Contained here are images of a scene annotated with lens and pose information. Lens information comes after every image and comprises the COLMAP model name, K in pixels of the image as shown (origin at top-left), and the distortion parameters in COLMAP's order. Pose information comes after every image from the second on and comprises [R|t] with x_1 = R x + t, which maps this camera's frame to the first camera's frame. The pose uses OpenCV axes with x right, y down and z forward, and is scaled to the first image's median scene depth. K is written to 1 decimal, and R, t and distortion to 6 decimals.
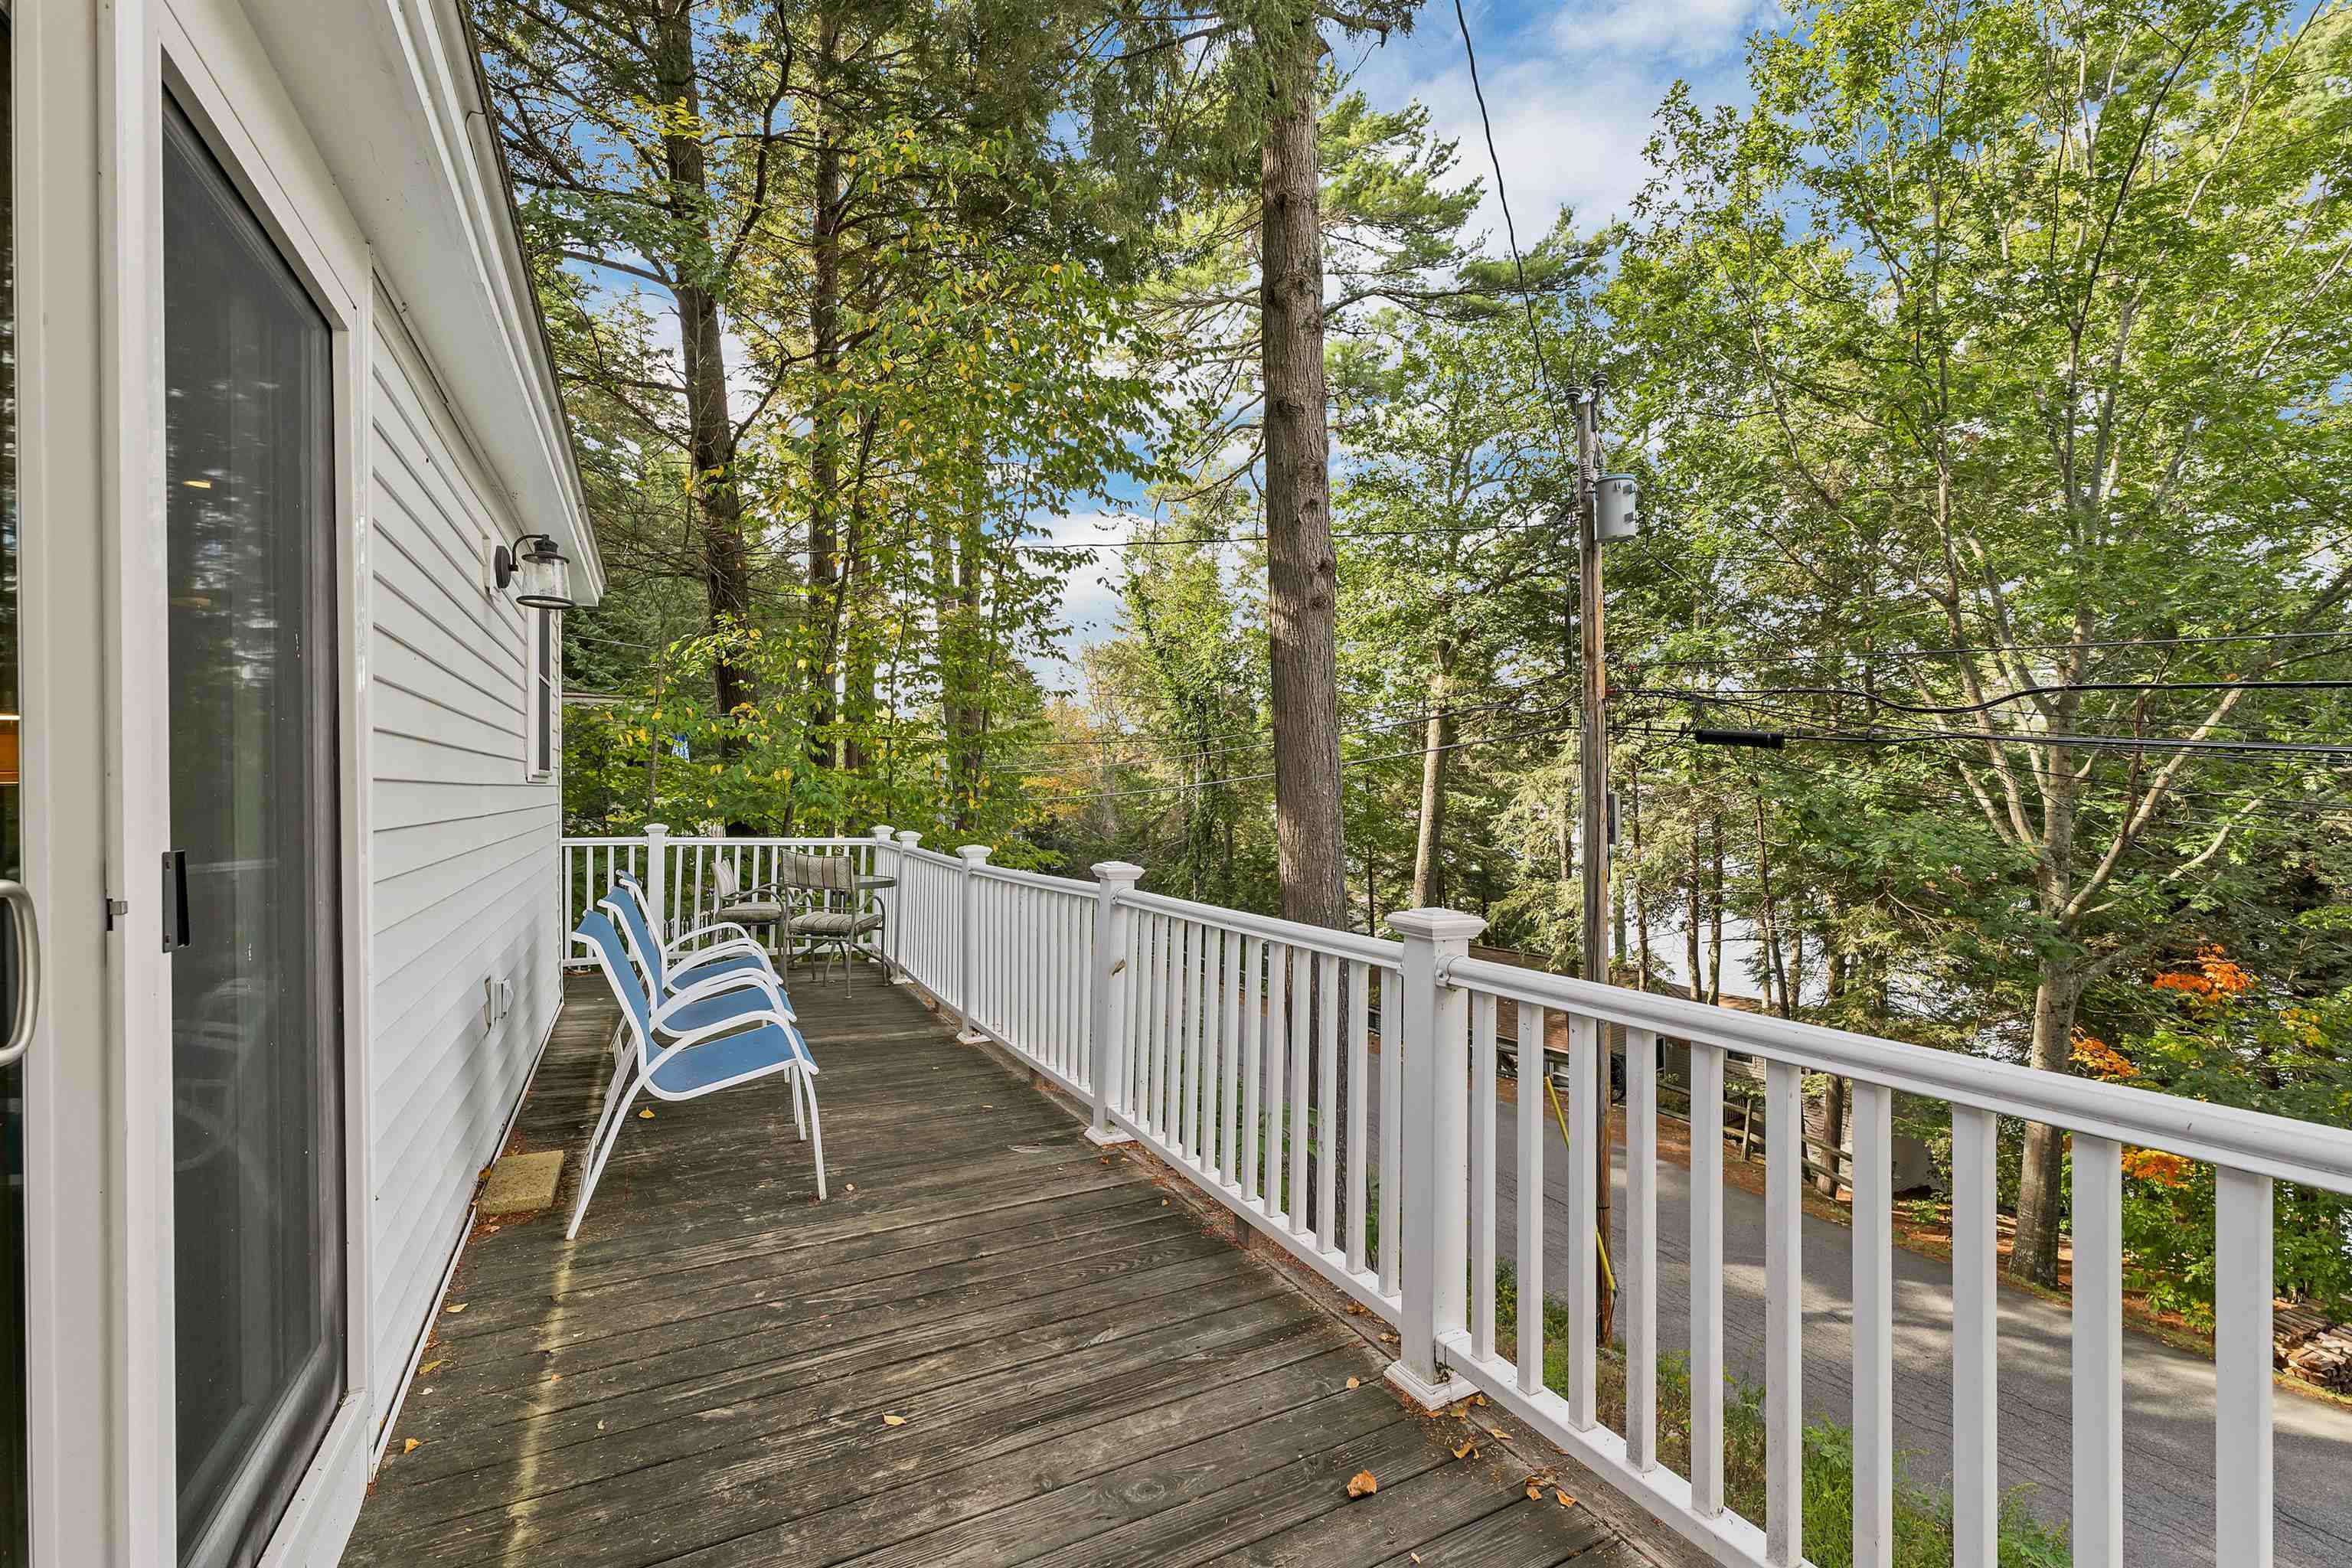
lens RADIAL K [[981.0, 0, 1167.0], [0, 981.0, 787.1], [0, 0, 1]] dist [0.001877, 0.000005]
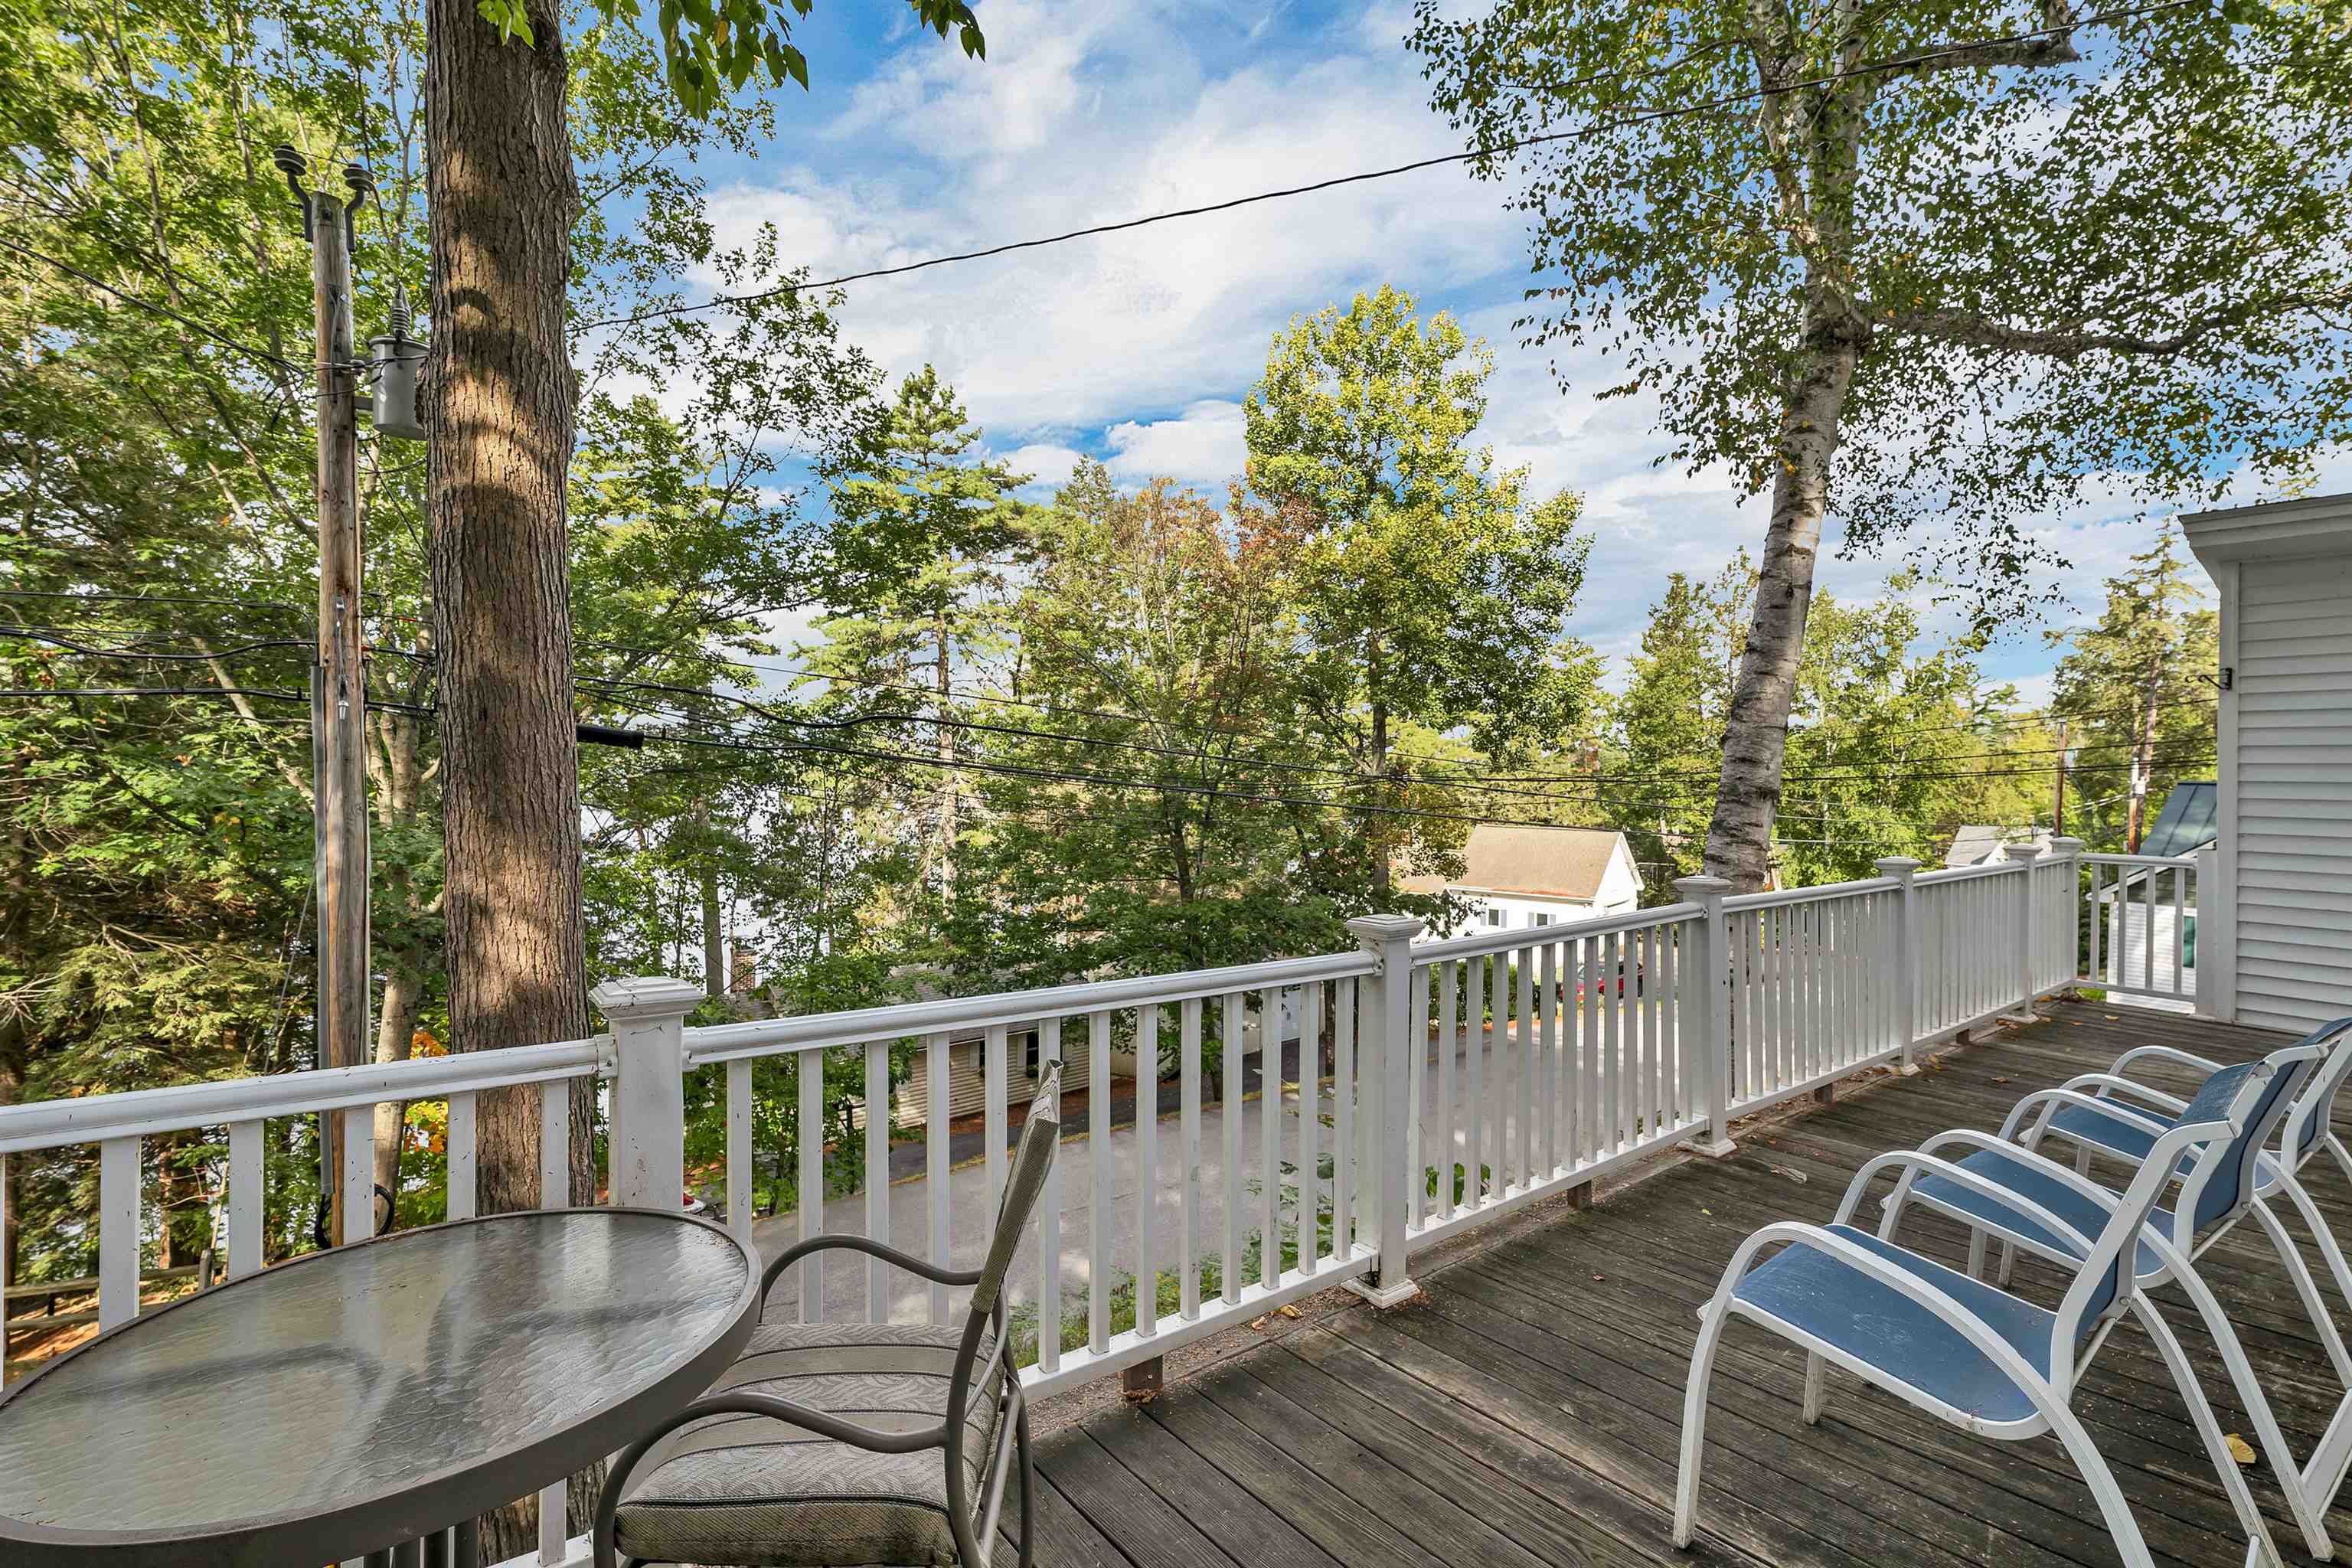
lens RADIAL K [[981.0, 0, 1168.3], [0, 981.0, 784.0], [0, 0, 1]] dist [0.001877, 0.000005]
pose [[-0.108586, -0.005216, 0.994073, -0.749220], [0.002742, 0.999981, 0.005546, -0.022812], [-0.994083, 0.003328, -0.108570, 1.230021]]
